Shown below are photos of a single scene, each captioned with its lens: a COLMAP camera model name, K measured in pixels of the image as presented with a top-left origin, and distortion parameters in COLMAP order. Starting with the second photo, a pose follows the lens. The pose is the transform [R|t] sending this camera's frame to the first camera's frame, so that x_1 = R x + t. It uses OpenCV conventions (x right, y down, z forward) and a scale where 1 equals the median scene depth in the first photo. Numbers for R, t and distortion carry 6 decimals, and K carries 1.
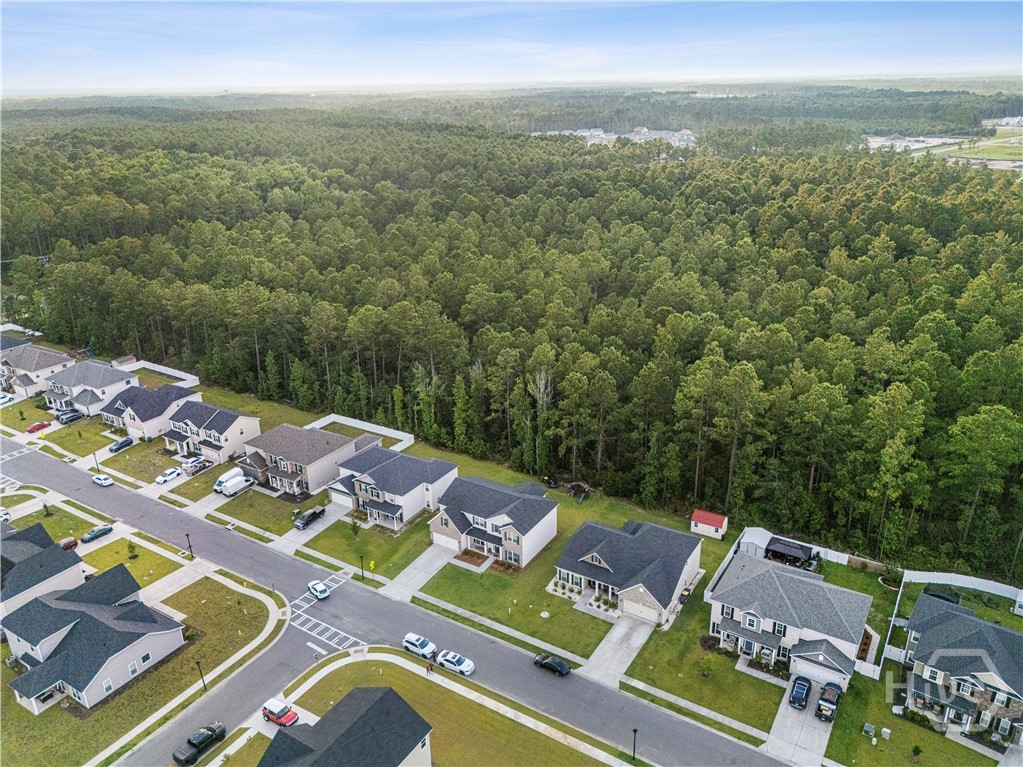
lens RADIAL K [[760.0, 0, 514.2], [0, 760.0, 383.0], [0, 0, 1]] dist [0.054029, -0.044892]
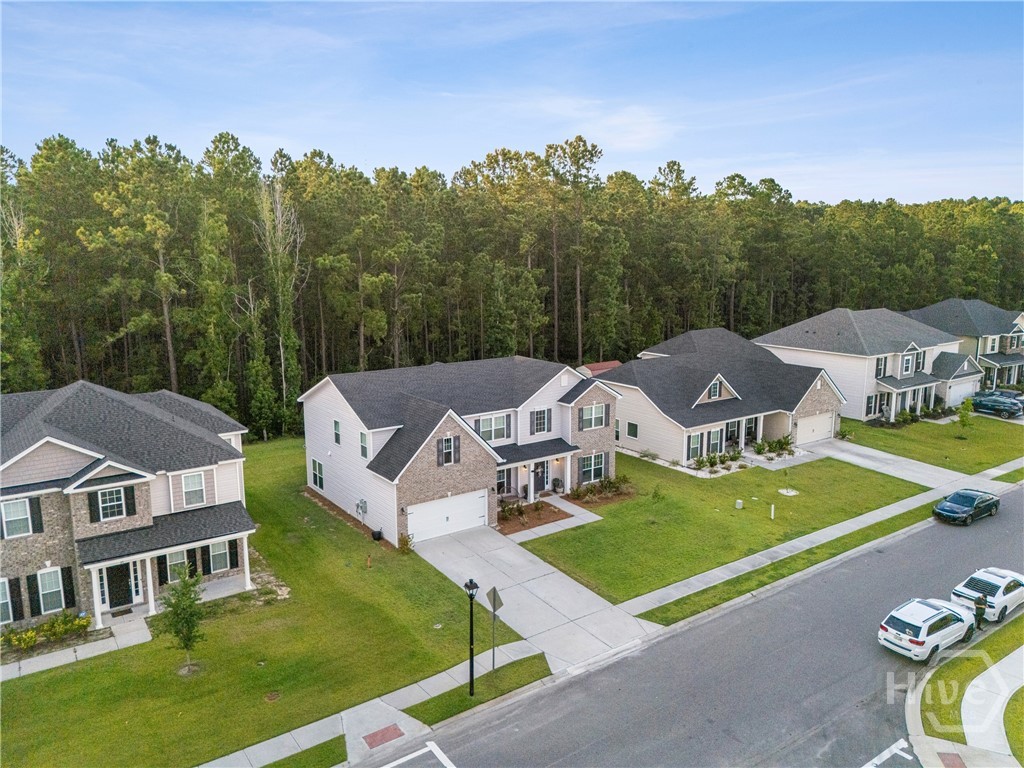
lens RADIAL K [[759.4, 0, 515.0], [0, 759.4, 381.6], [0, 0, 1]] dist [0.087643, -0.092177]
pose [[0.377737, -0.140690, 0.915162, -0.386491], [0.338978, 0.940782, 0.004714, 0.164368], [-0.861631, 0.308439, 0.403059, 0.837589]]
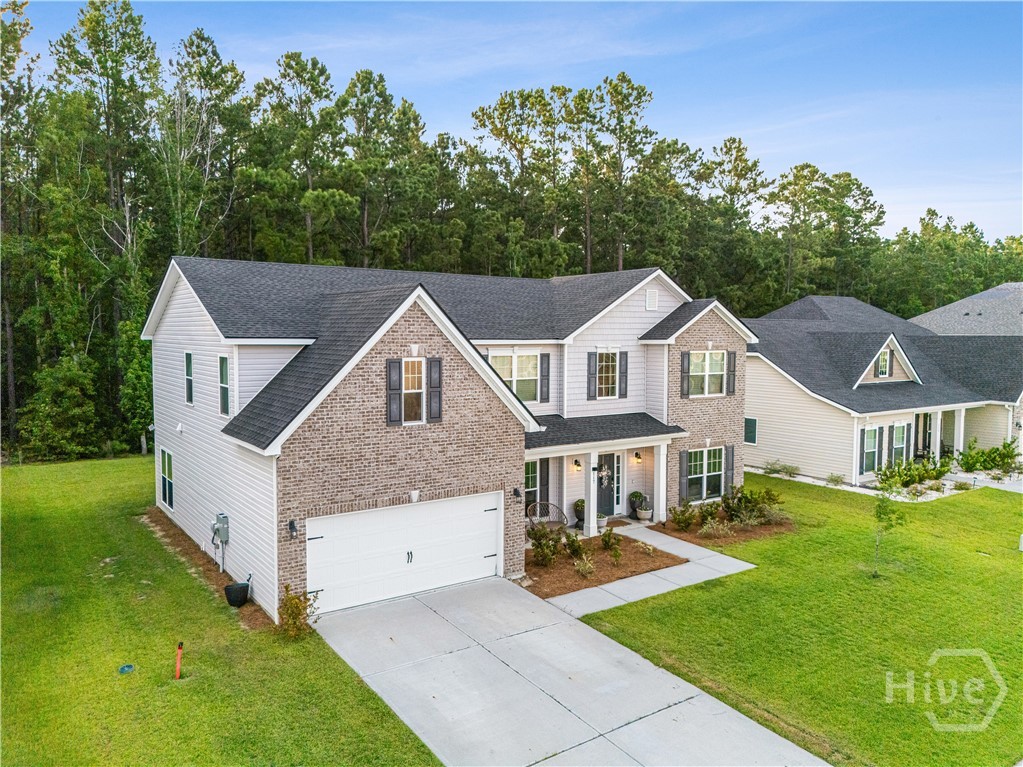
lens RADIAL K [[760.0, 0, 514.2], [0, 760.0, 383.0], [0, 0, 1]] dist [0.054029, -0.044892]
pose [[0.384949, -0.037250, 0.922186, -0.217217], [0.330336, 0.938553, -0.099981, 0.204052], [-0.861796, 0.343119, 0.373600, 0.938669]]
